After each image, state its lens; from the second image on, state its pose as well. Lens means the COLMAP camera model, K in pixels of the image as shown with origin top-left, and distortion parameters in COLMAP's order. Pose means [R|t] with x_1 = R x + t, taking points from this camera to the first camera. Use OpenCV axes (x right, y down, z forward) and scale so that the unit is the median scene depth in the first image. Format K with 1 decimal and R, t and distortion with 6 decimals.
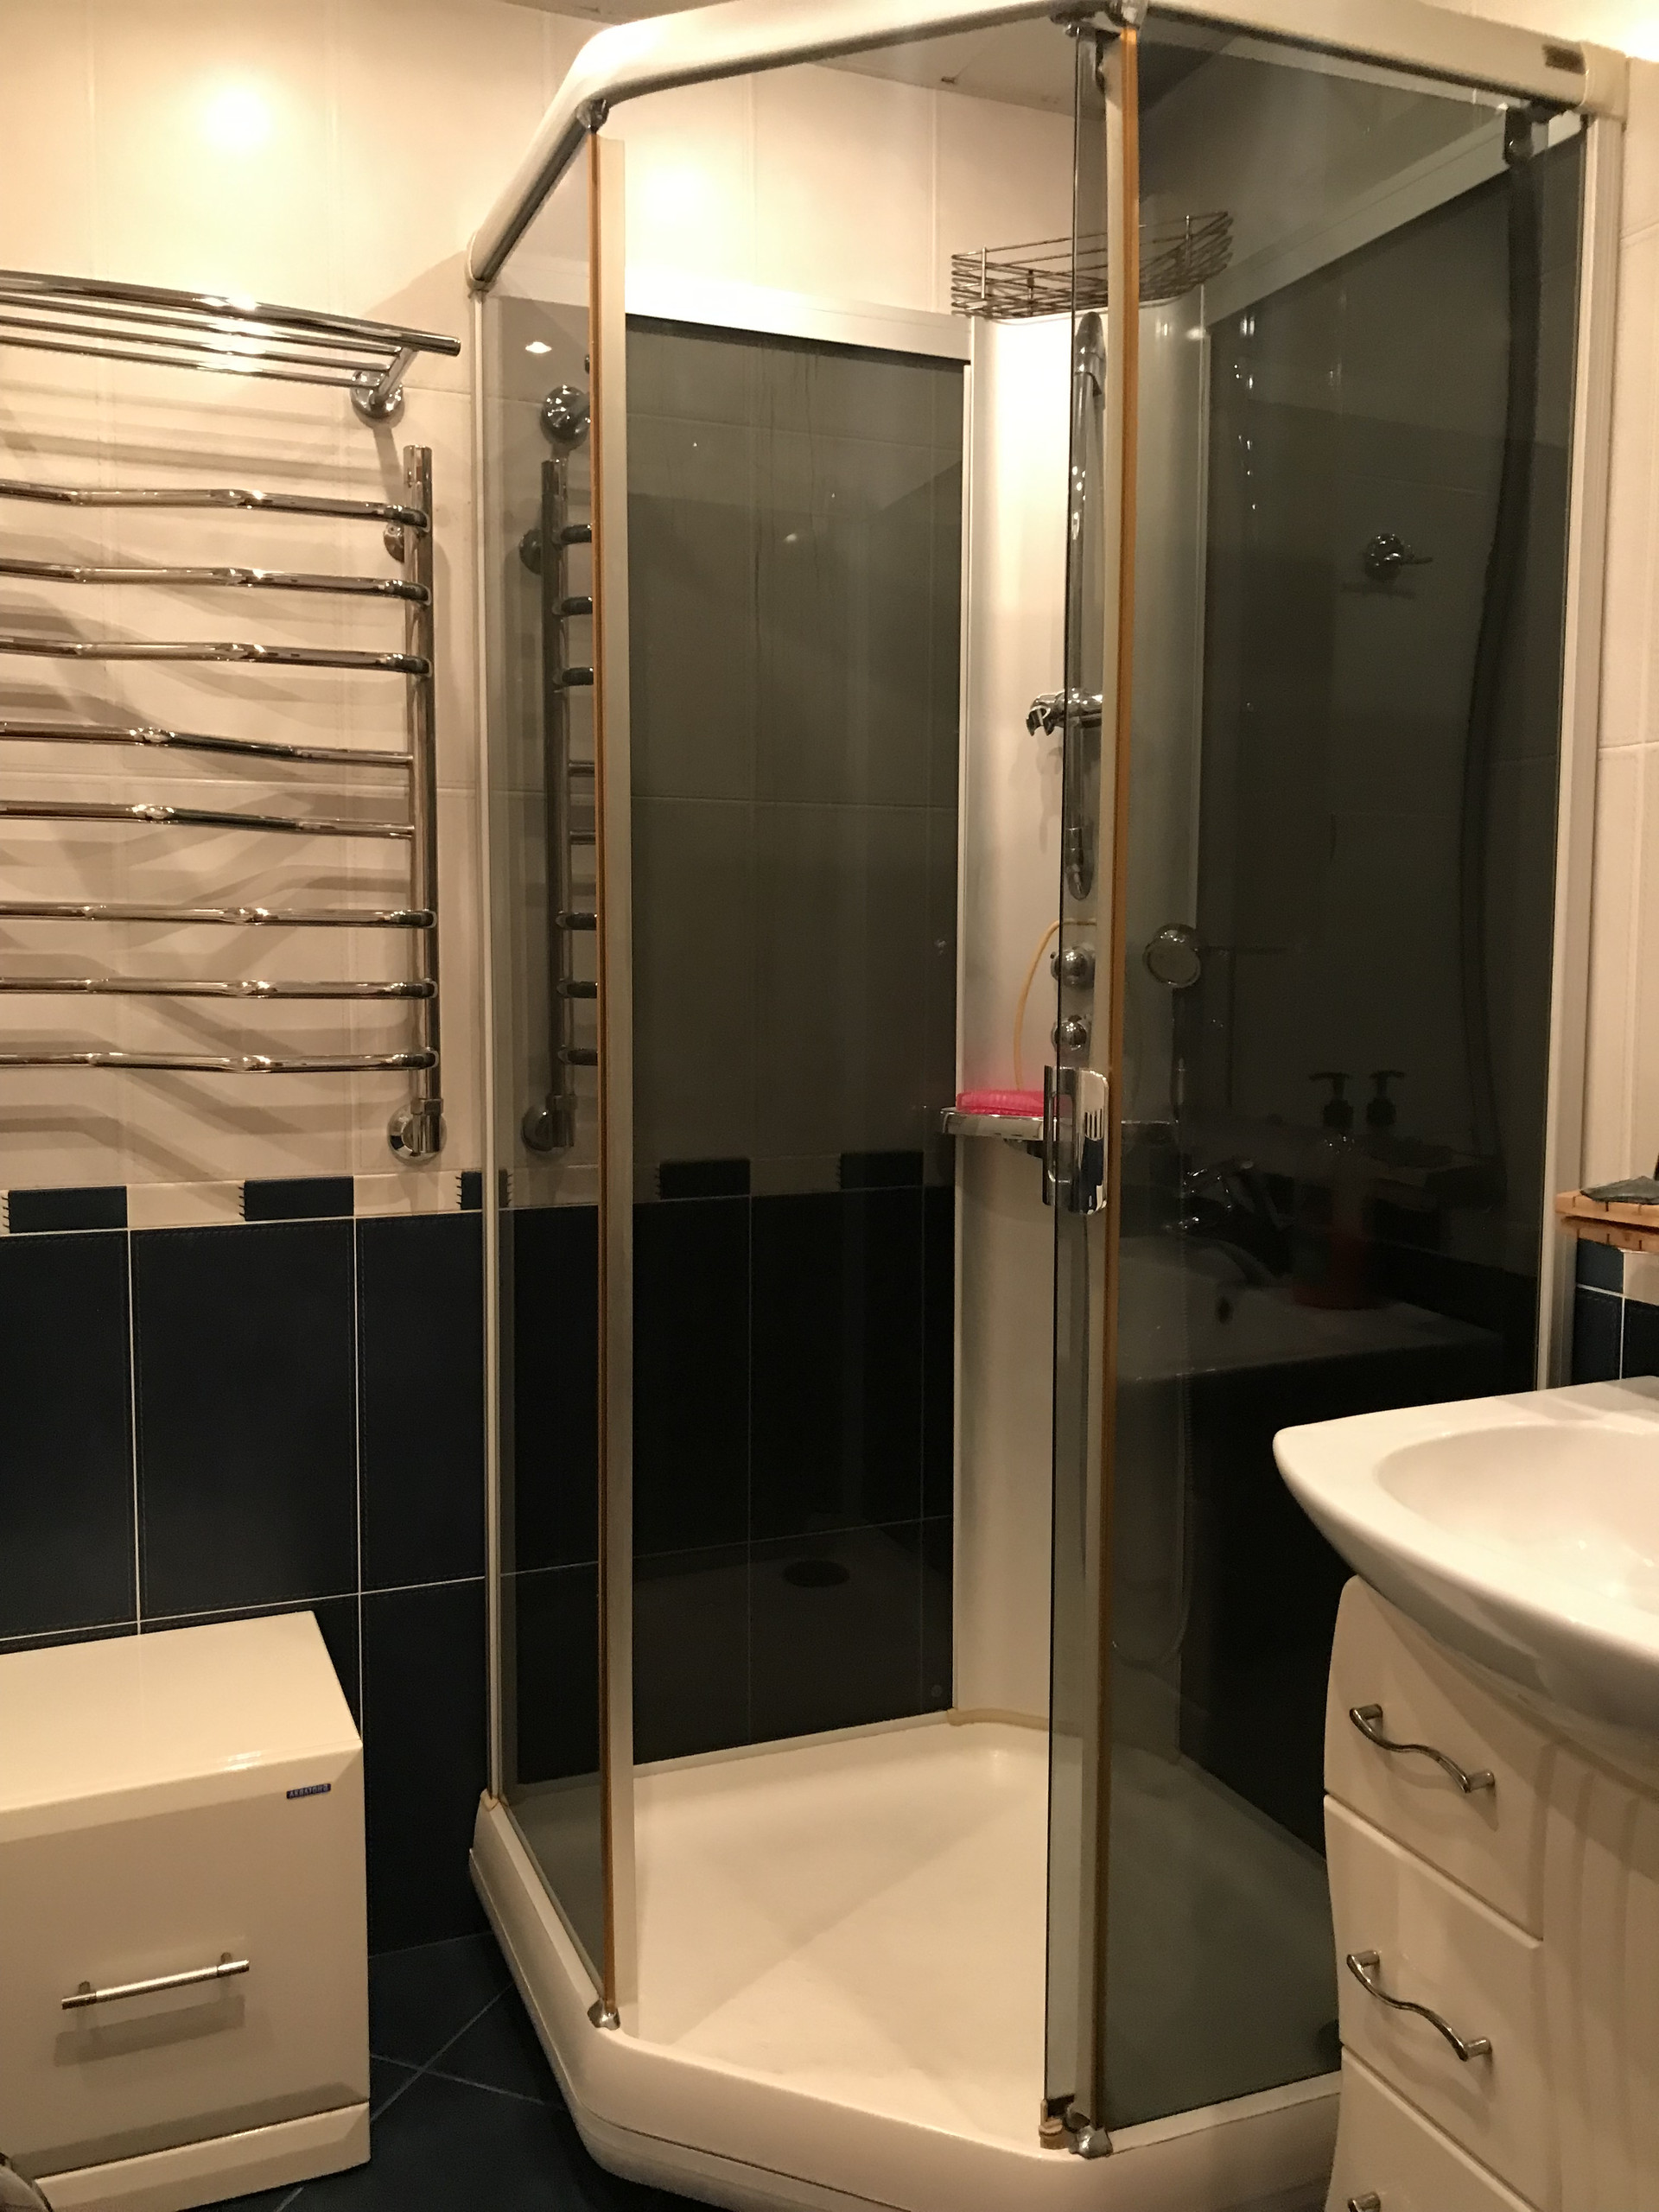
lens RADIAL K [[1834.7, 0, 842.6], [0, 1834.7, 1108.1], [0, 0, 1]] dist [0.029193, -0.028218]
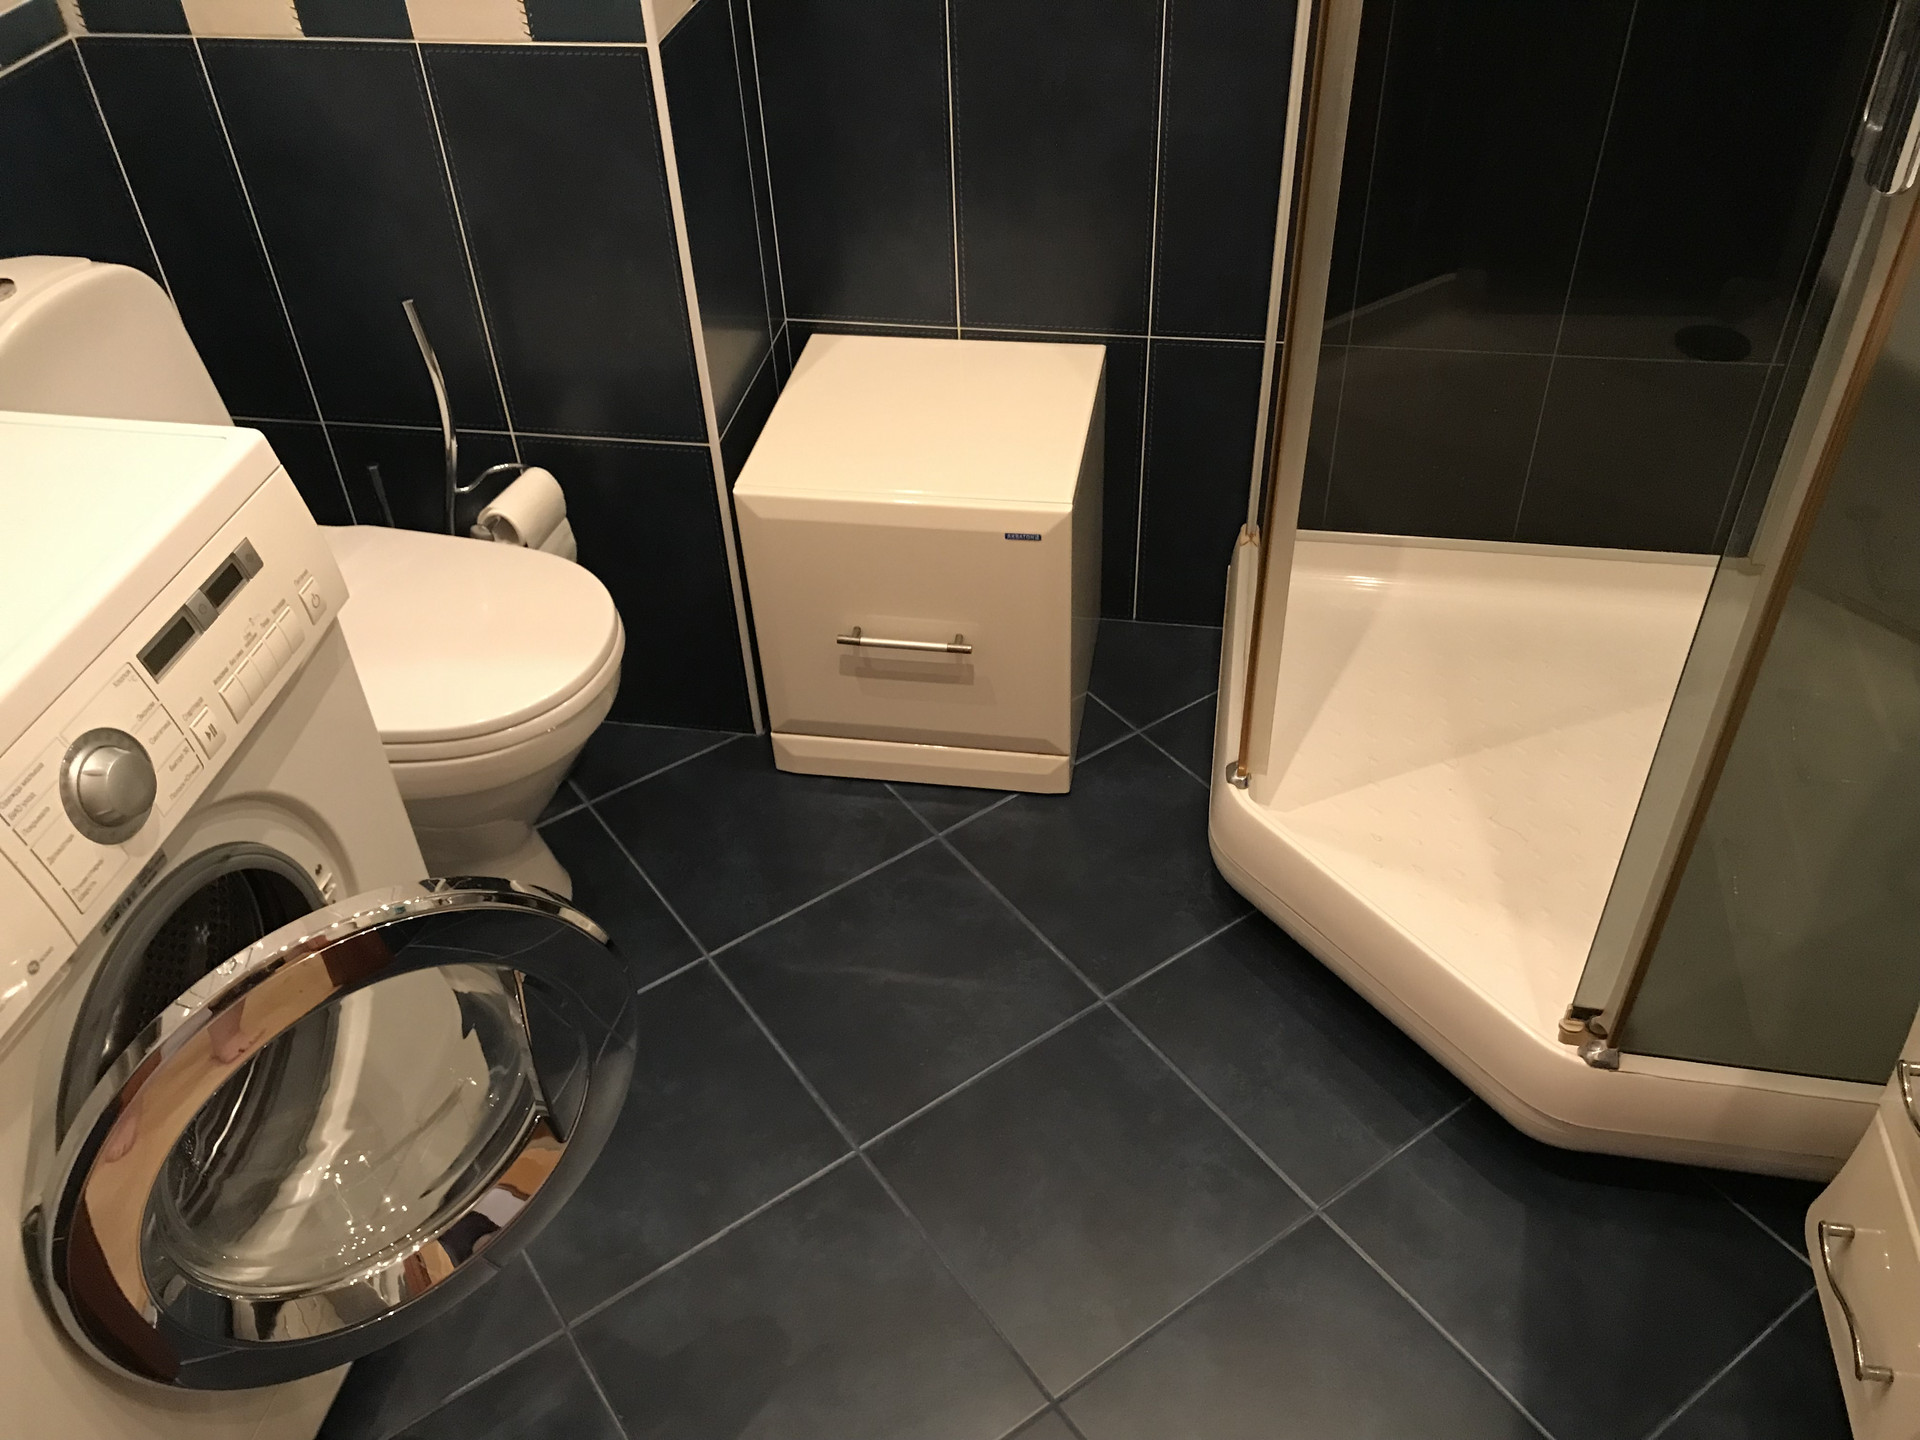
lens RADIAL K [[1592.5, 0, 953.1], [0, 1592.5, 712.6], [0, 0, 1]] dist [0.029193, -0.028218]
pose [[0.836825, 0.325932, -0.439879, 0.134166], [-0.010454, 0.812840, 0.582393, -0.108834], [0.547371, -0.482762, 0.683612, 0.213734]]
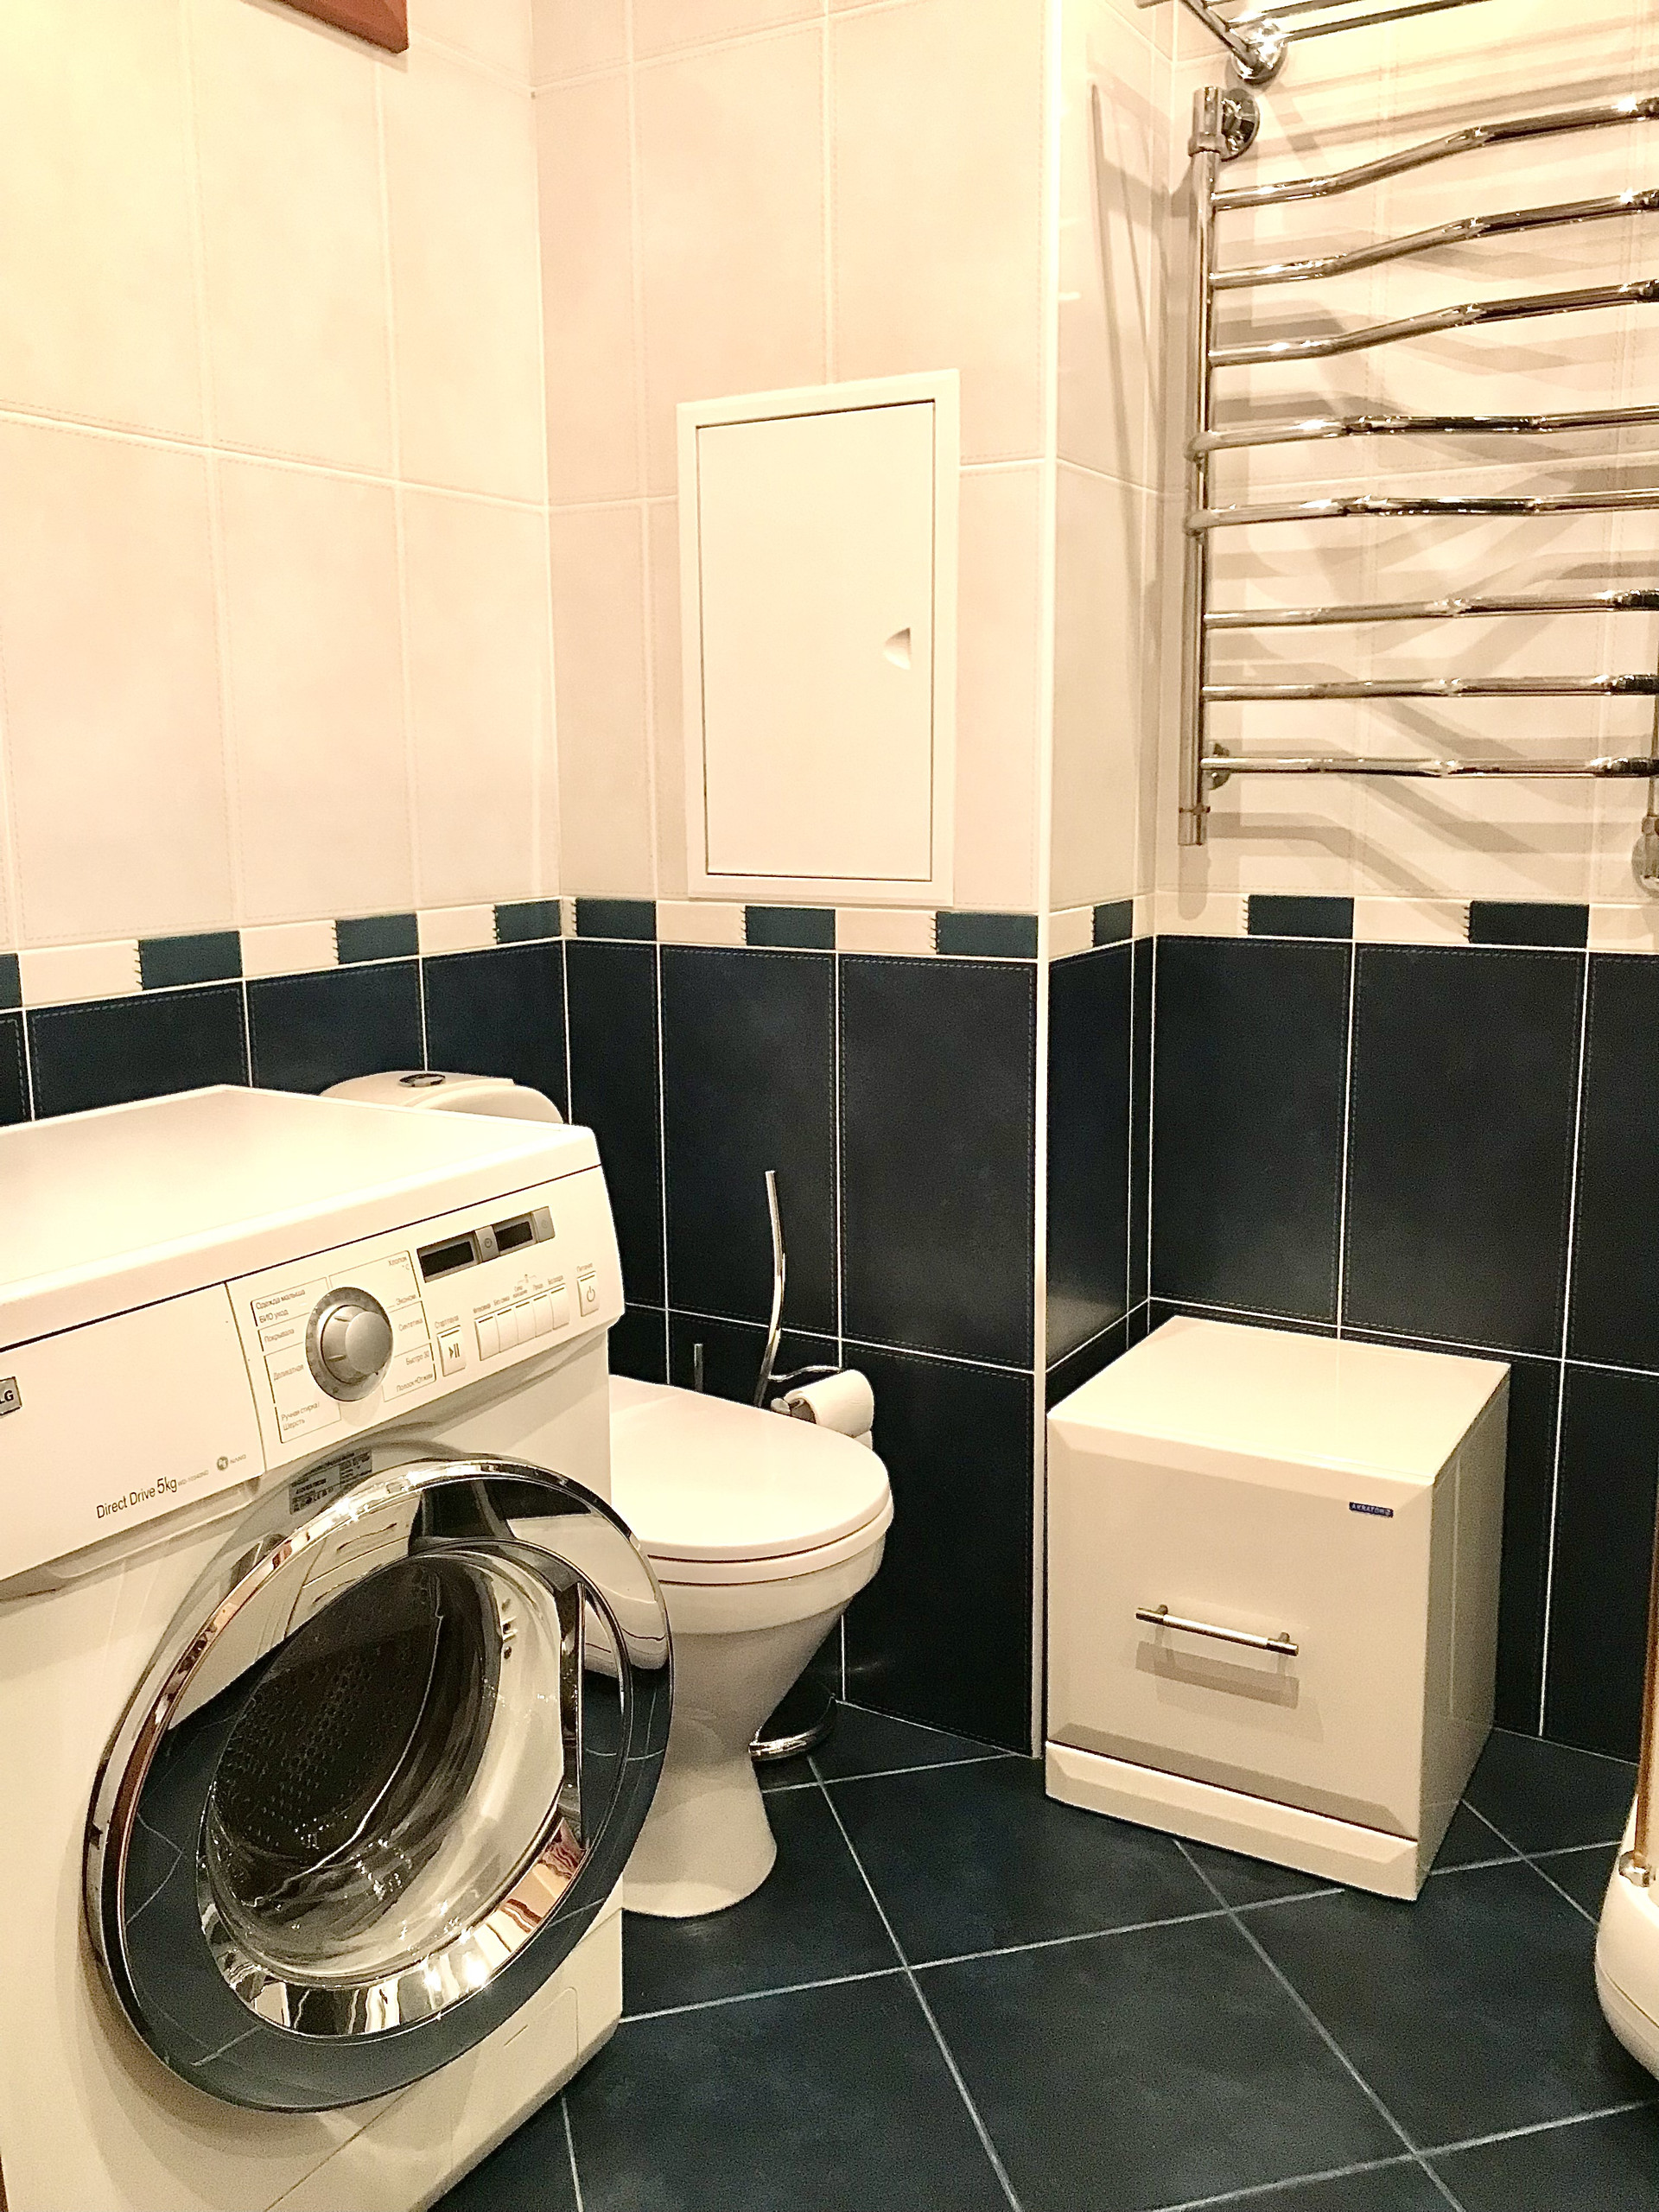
lens RADIAL K [[1834.7, 0, 829.8], [0, 1834.7, 1099.6], [0, 0, 1]] dist [0.029193, -0.028218]
pose [[0.590453, 0.133554, -0.795945, 0.260317], [-0.063214, 0.990836, 0.119361, 0.050605], [0.804593, -0.020162, 0.593485, 0.172233]]
